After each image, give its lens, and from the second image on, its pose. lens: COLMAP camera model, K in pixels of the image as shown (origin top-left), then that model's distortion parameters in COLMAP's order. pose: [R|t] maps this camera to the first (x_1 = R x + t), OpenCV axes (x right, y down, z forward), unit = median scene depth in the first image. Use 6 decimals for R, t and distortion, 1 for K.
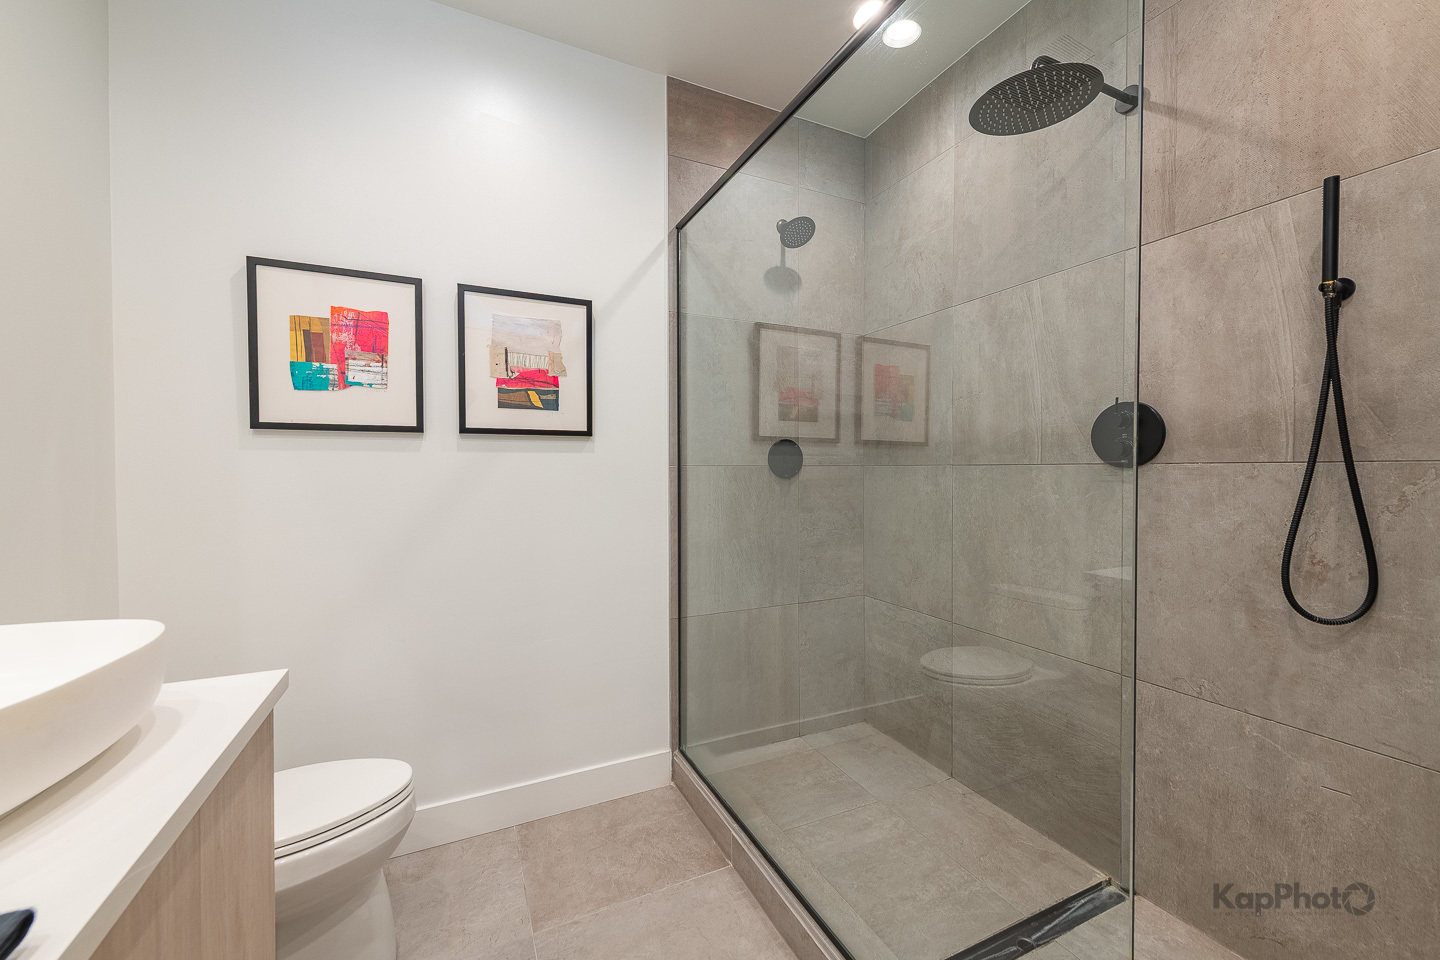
lens RADIAL K [[586.1, 0, 746.4], [0, 586.1, 476.3], [0, 0, 1]] dist [0.014682, -0.000375]
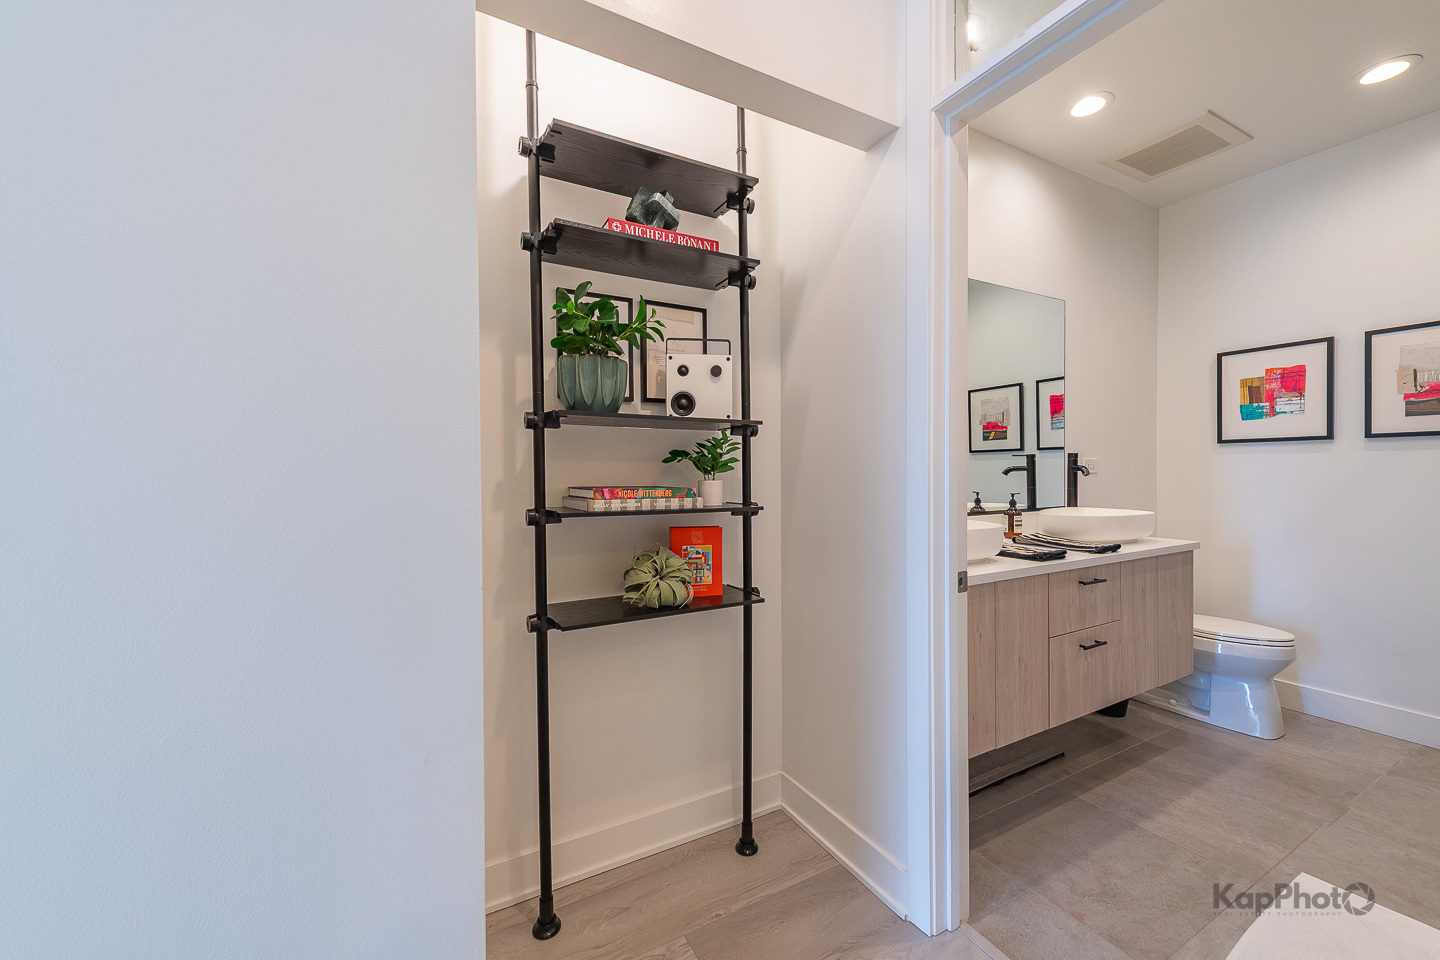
lens RADIAL K [[581.7, 0, 701.3], [0, 581.7, 477.2], [0, 0, 1]] dist [0.010450, -0.004194]
pose [[0.054114, 0.012078, -0.998462, 0.815220], [-0.005332, 0.999916, 0.011807, 0.011283], [0.998521, 0.004685, 0.054174, -0.647921]]
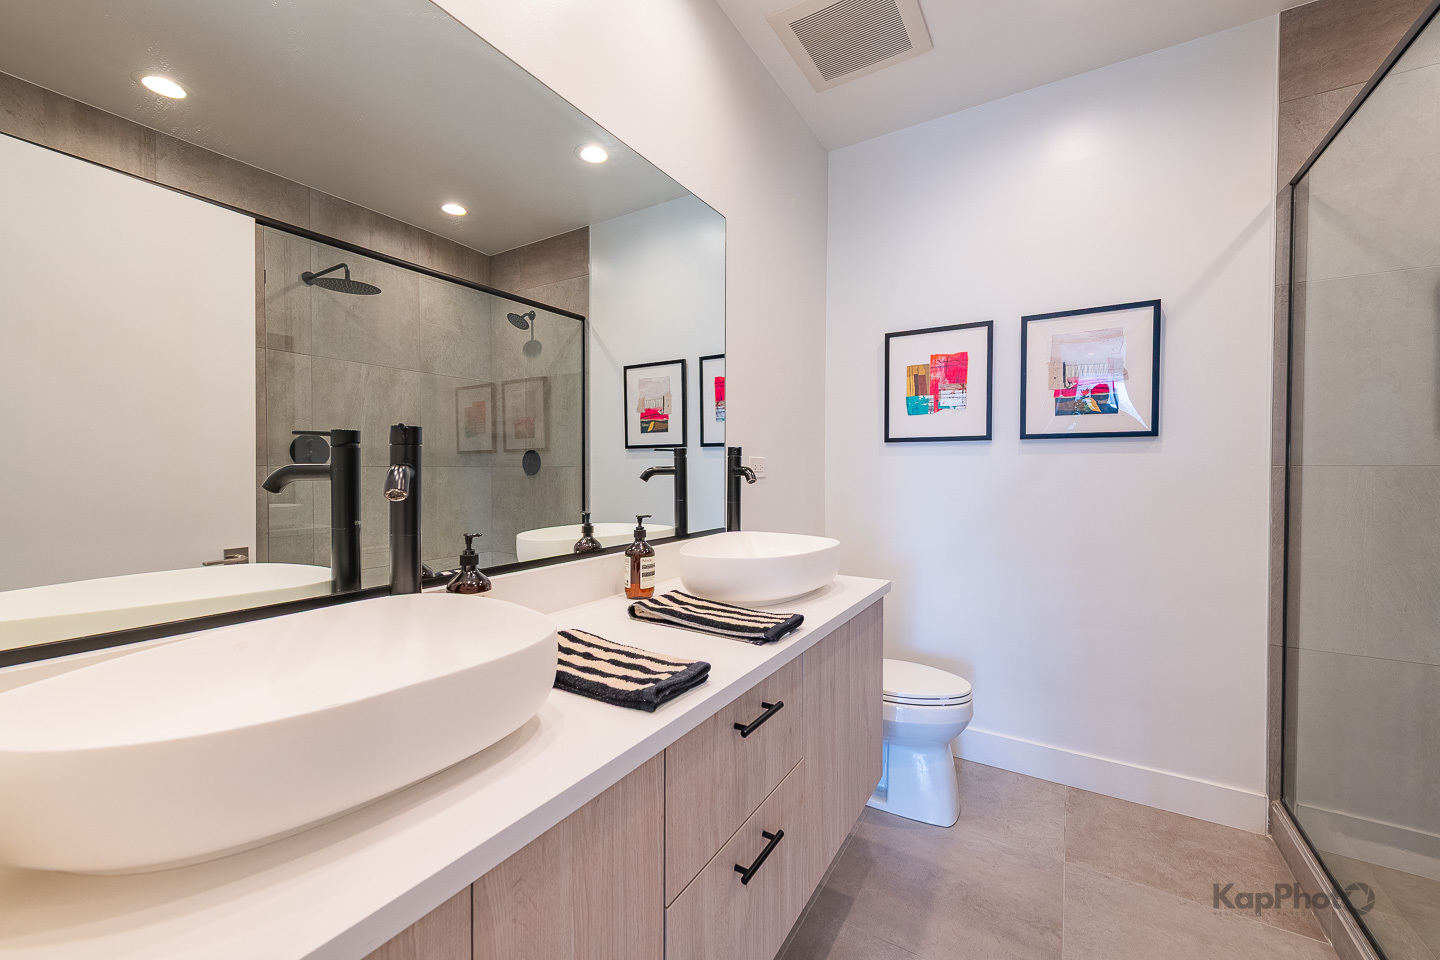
lens RADIAL K [[581.7, 0, 701.3], [0, 581.7, 477.2], [0, 0, 1]] dist [0.010450, -0.004194]
pose [[0.518416, 0.015133, -0.854994, 0.202785], [-0.014765, 0.999853, 0.008745, 0.004088], [0.855001, 0.008091, 0.518563, -0.189034]]
